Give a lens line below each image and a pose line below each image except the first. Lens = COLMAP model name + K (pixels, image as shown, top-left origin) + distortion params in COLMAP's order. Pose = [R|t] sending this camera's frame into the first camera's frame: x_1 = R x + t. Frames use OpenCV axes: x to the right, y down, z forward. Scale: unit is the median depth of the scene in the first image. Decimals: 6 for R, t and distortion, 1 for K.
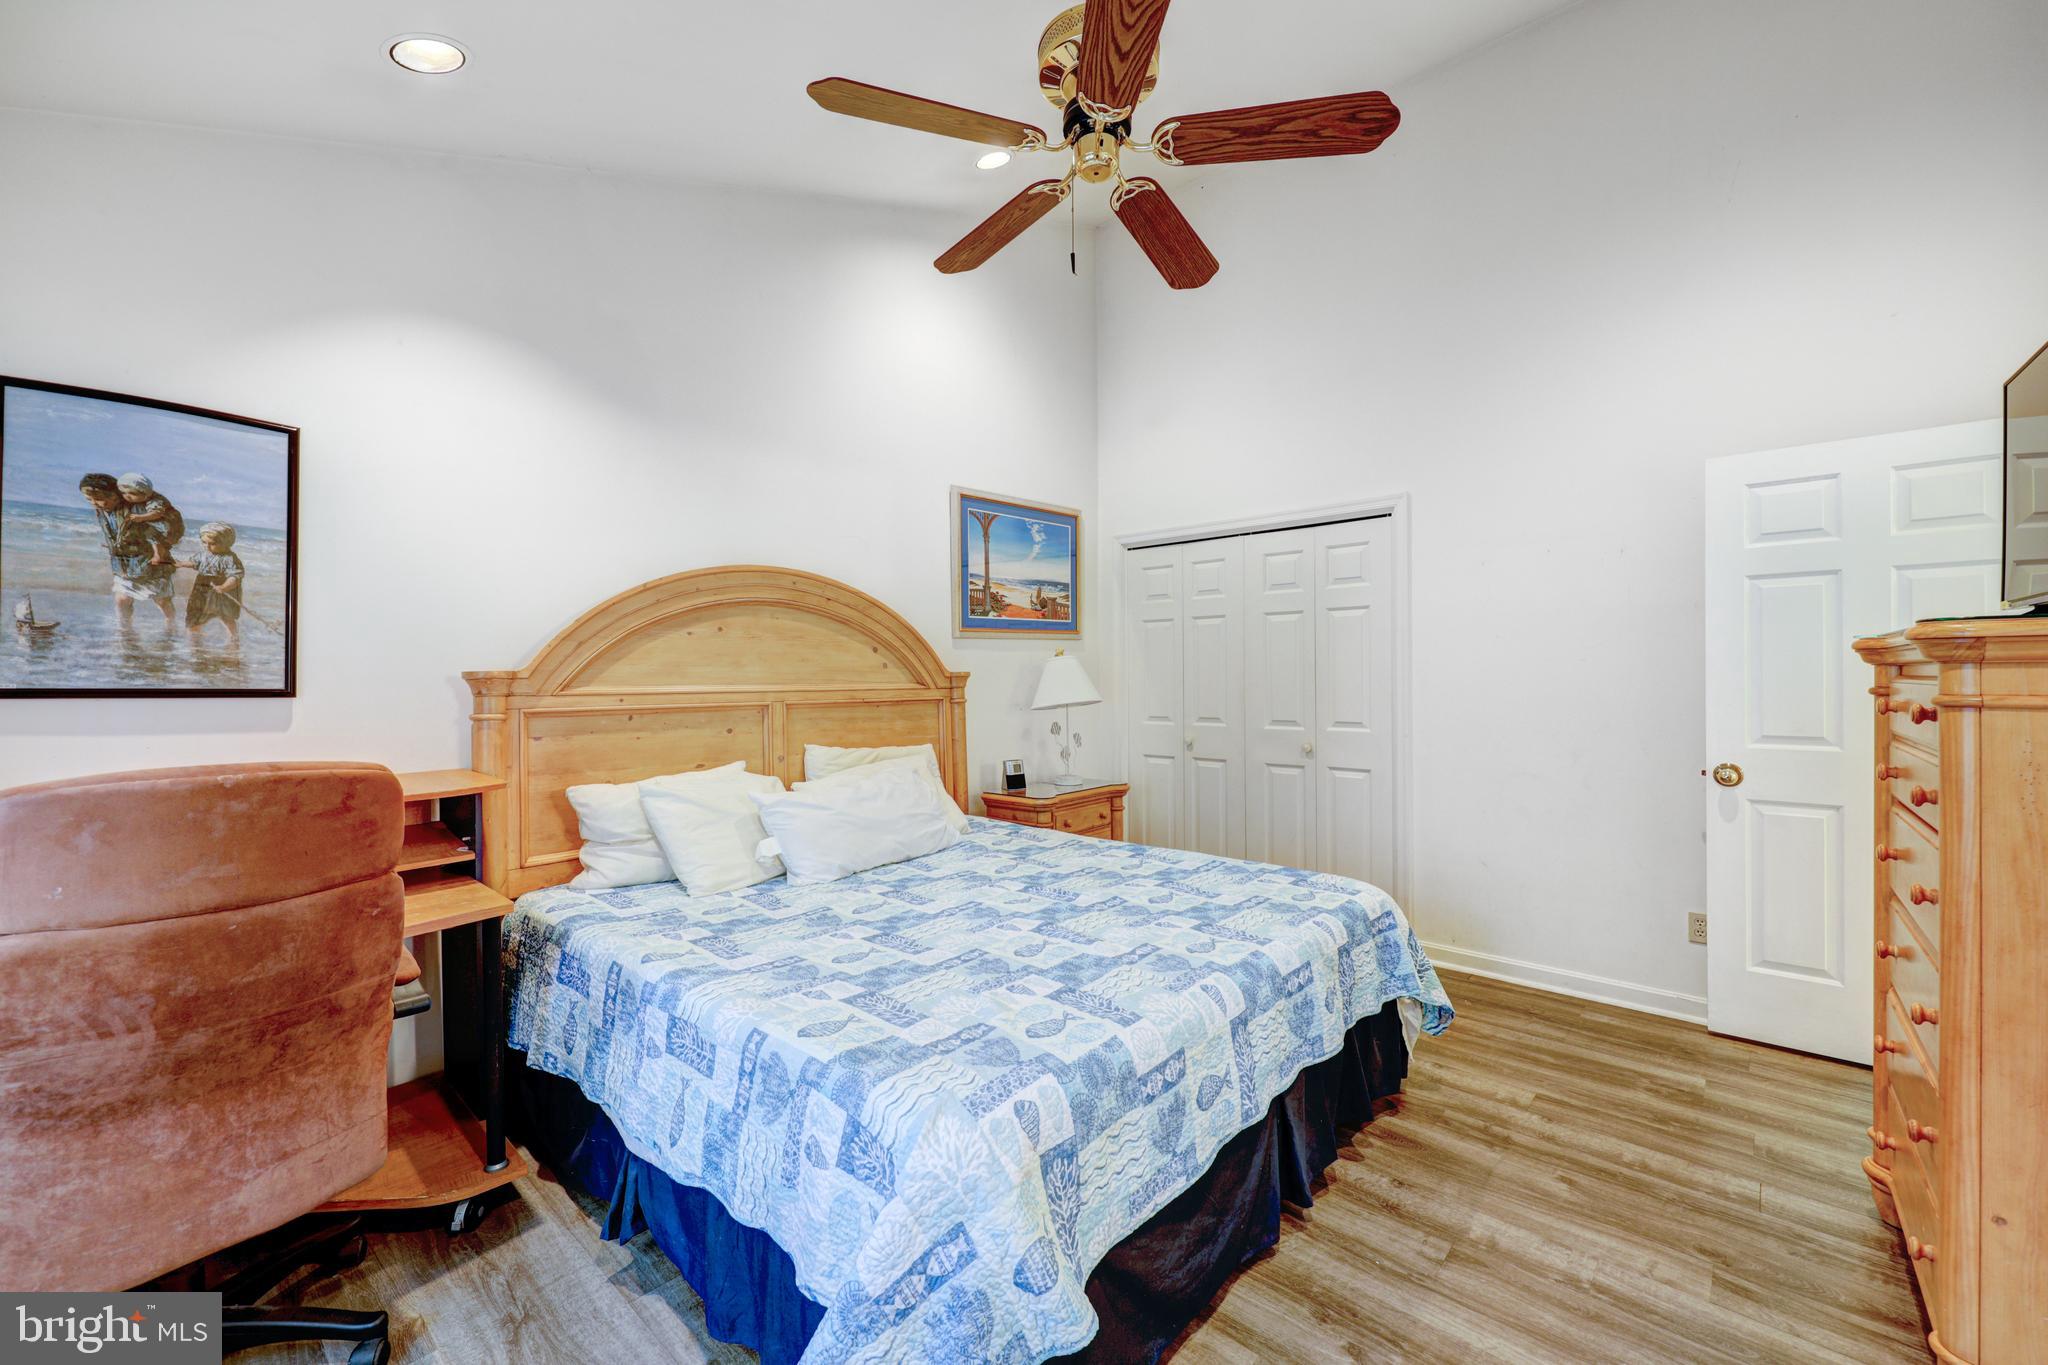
lens RADIAL K [[823.6, 0, 1027.9], [0, 823.6, 681.8], [0, 0, 1]] dist [0.003530, -0.000424]
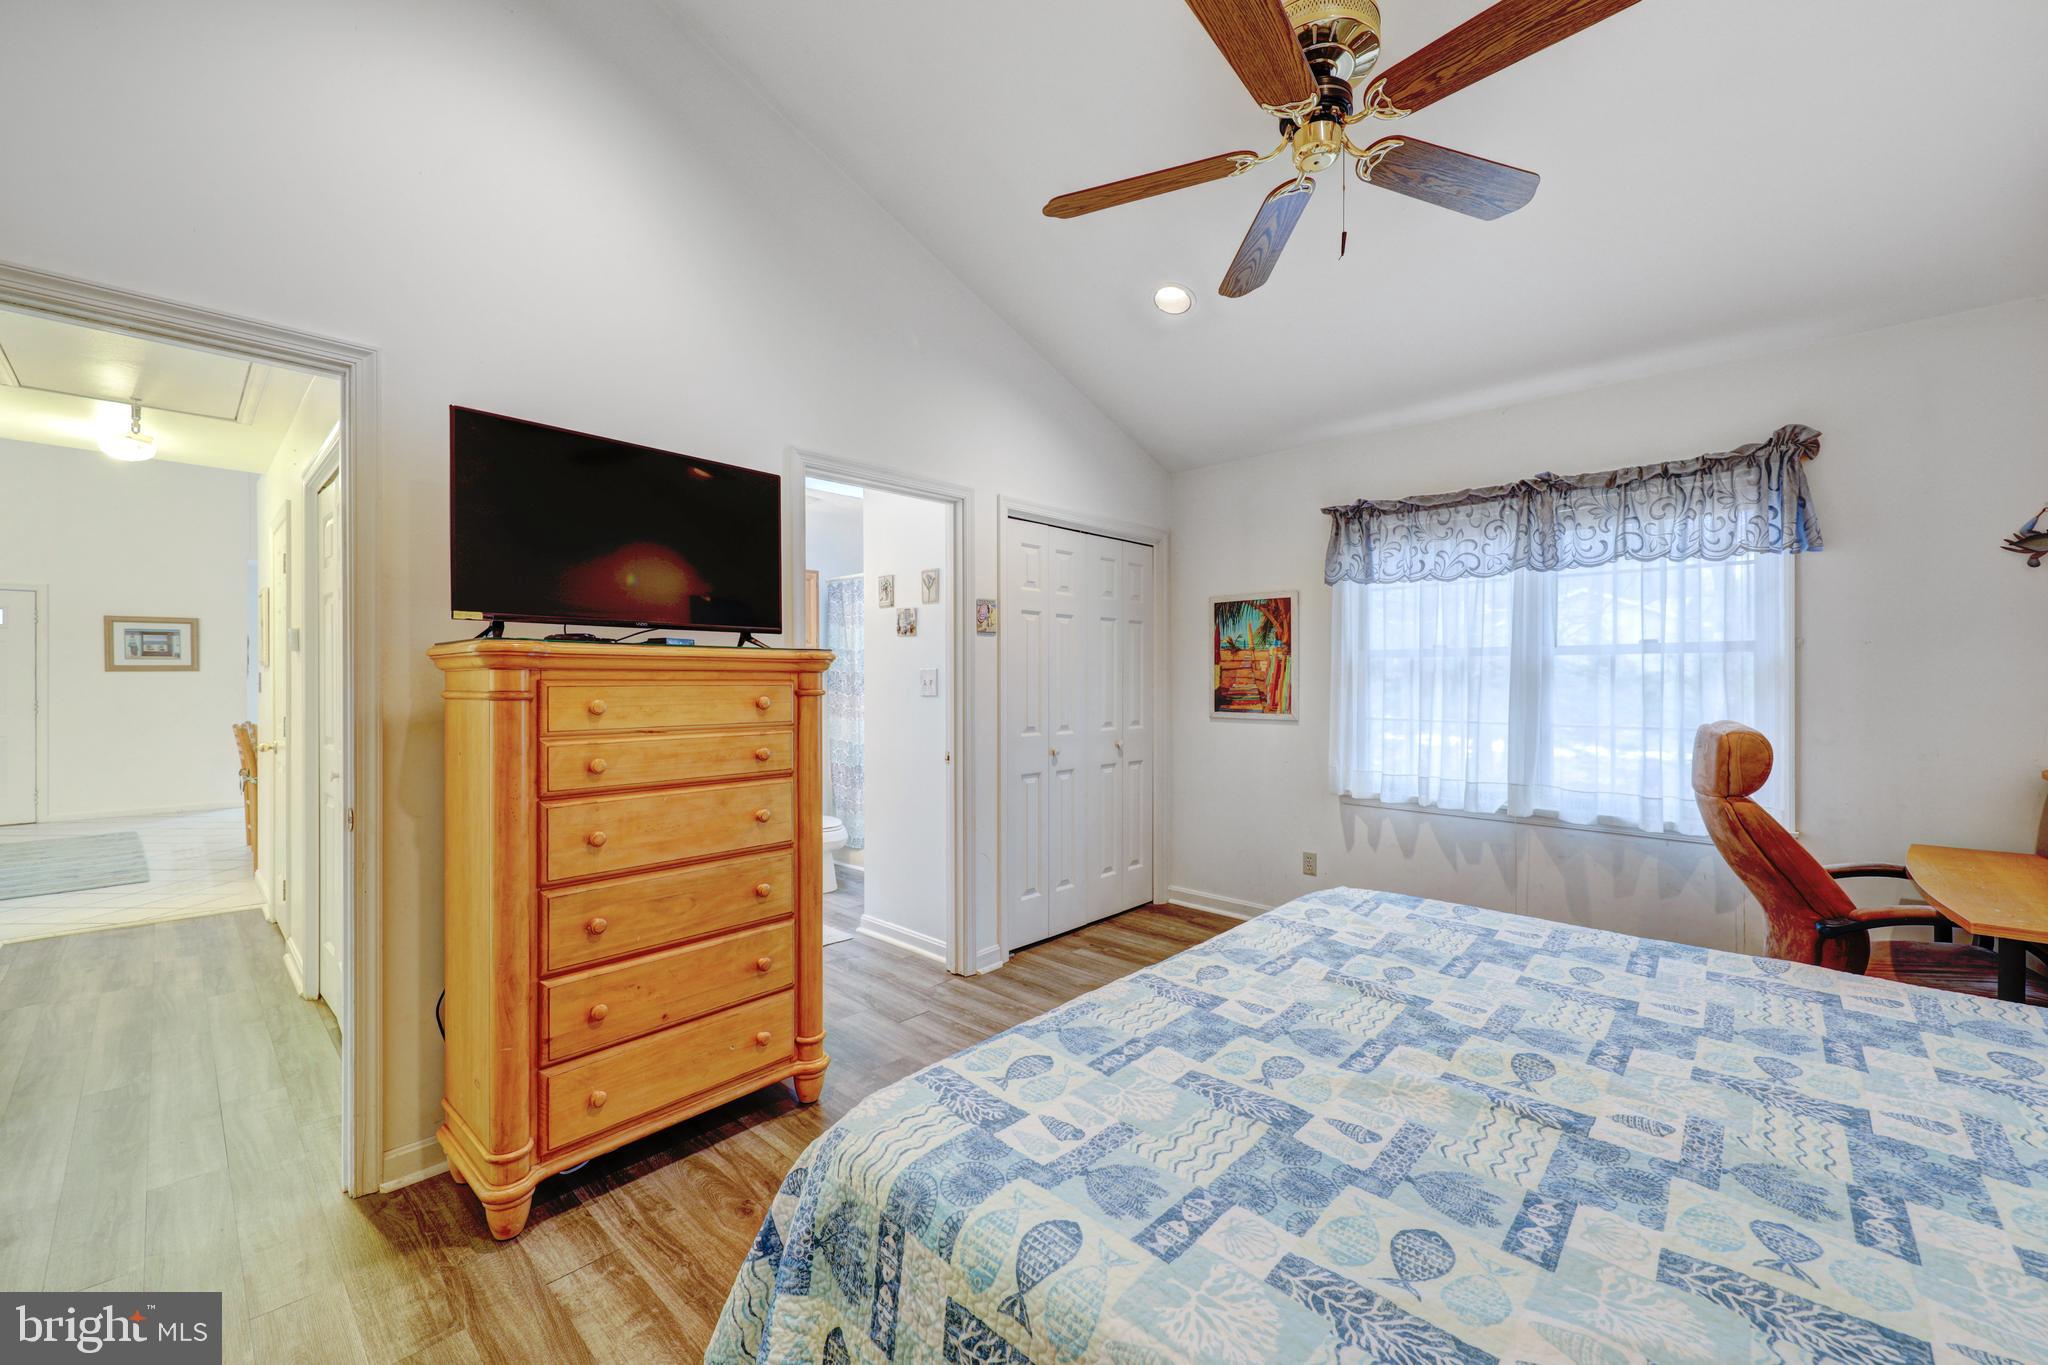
lens RADIAL K [[823.6, 0, 1015.8], [0, 823.6, 682.4], [0, 0, 1]] dist [0.003530, -0.000424]
pose [[-0.998438, 0.005478, 0.055602, 0.158836], [0.005978, 0.999943, 0.008836, -0.007946], [-0.055551, 0.009154, -0.998414, 1.461723]]
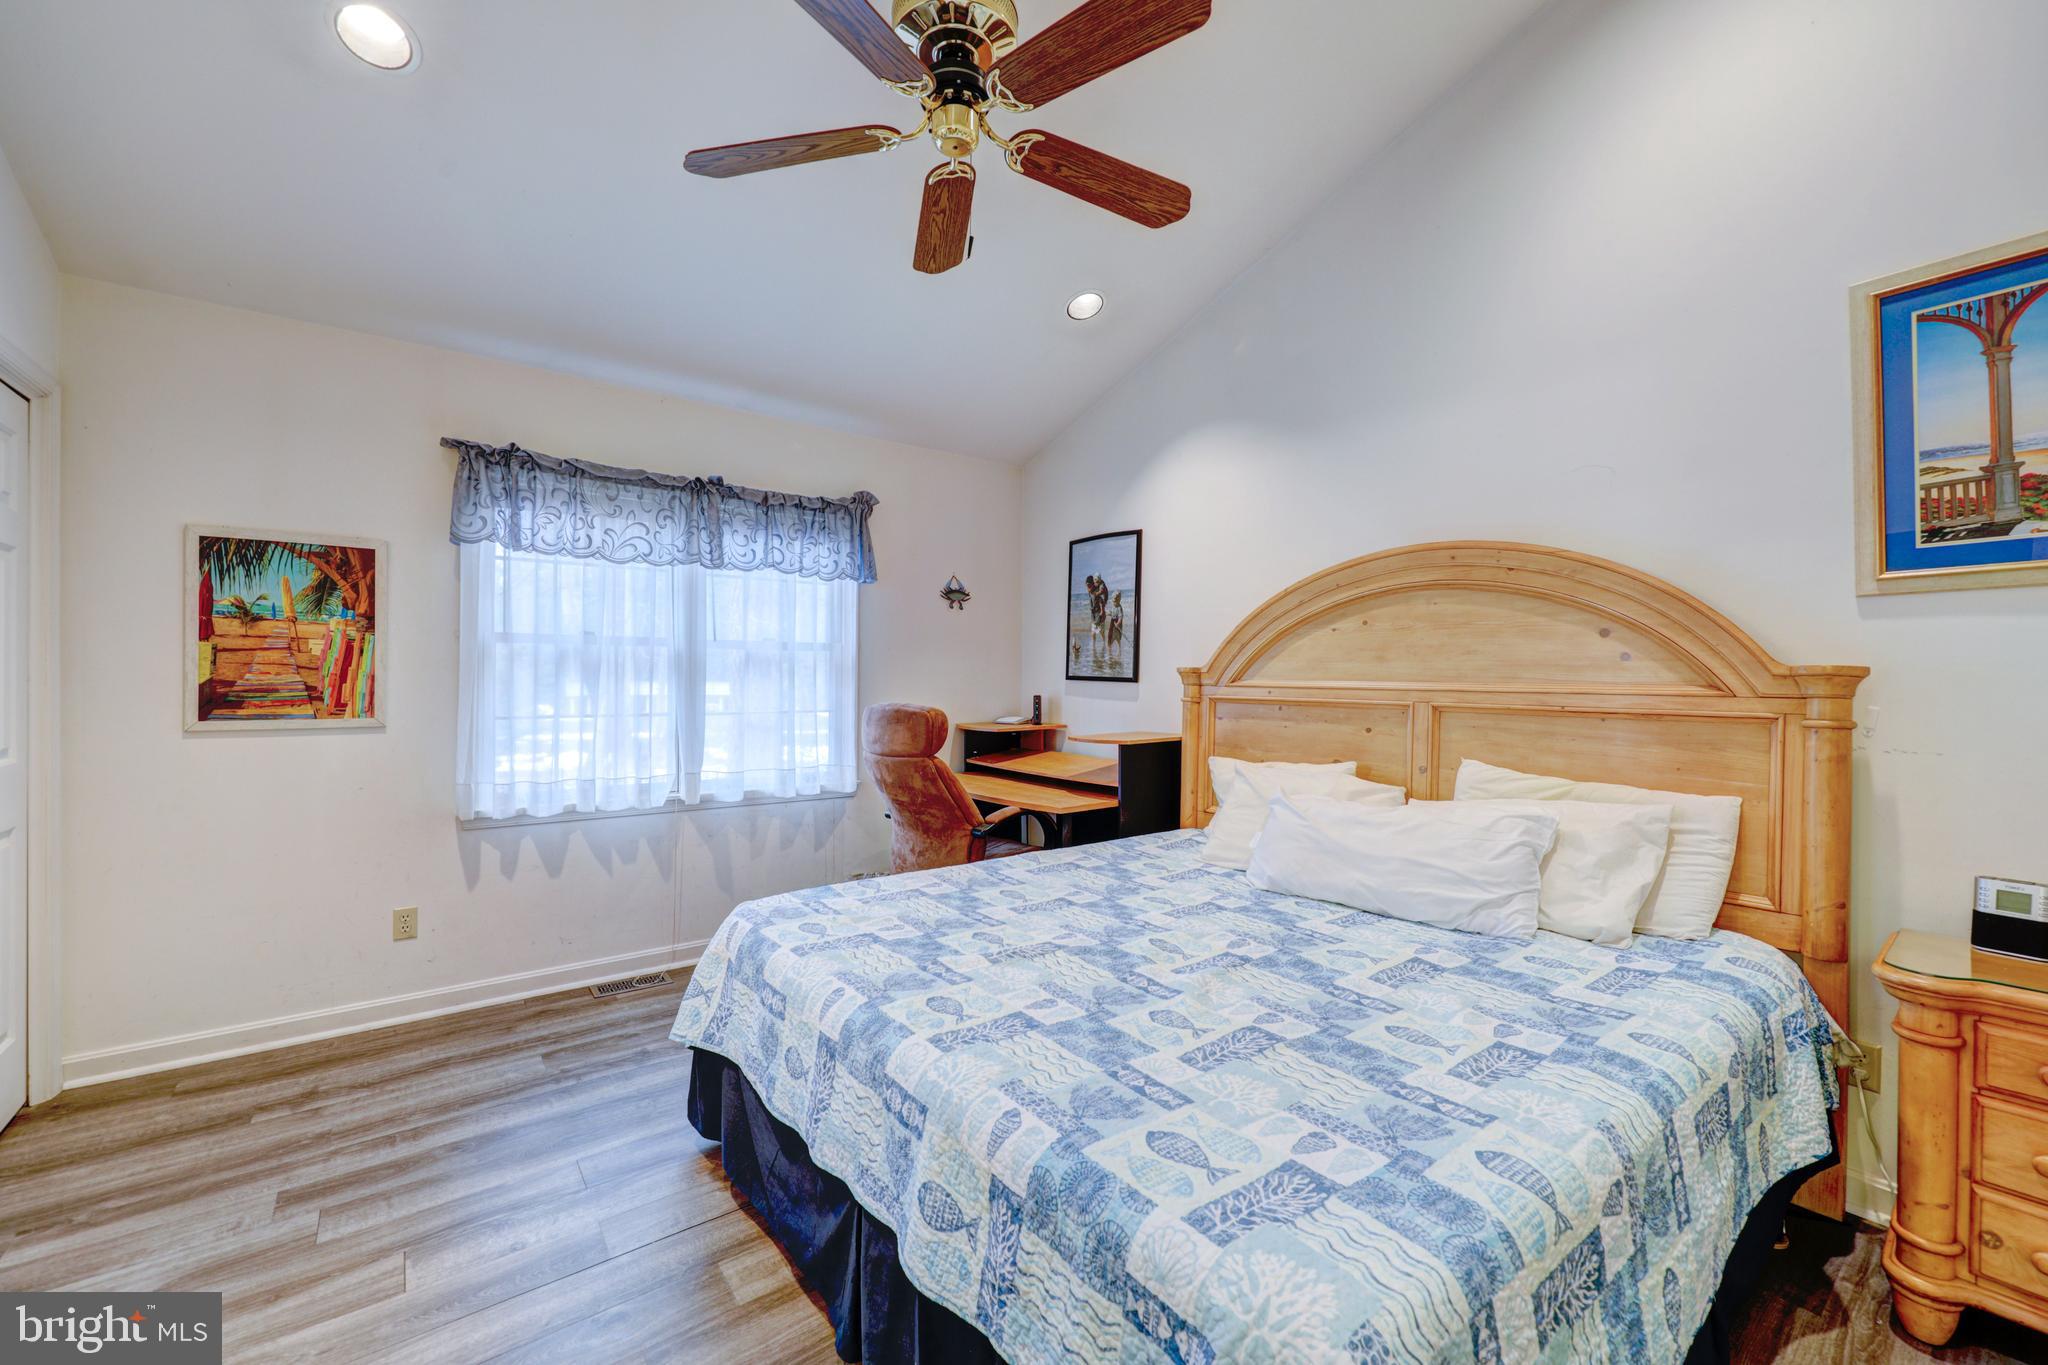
lens RADIAL K [[823.6, 0, 1025.3], [0, 823.6, 682.4], [0, 0, 1]] dist [0.003530, -0.000424]
pose [[-0.192154, 0.012599, -0.981284, 0.685601], [-0.012590, 0.999804, 0.015302, -0.004632], [0.981284, 0.015294, -0.191957, 0.855501]]
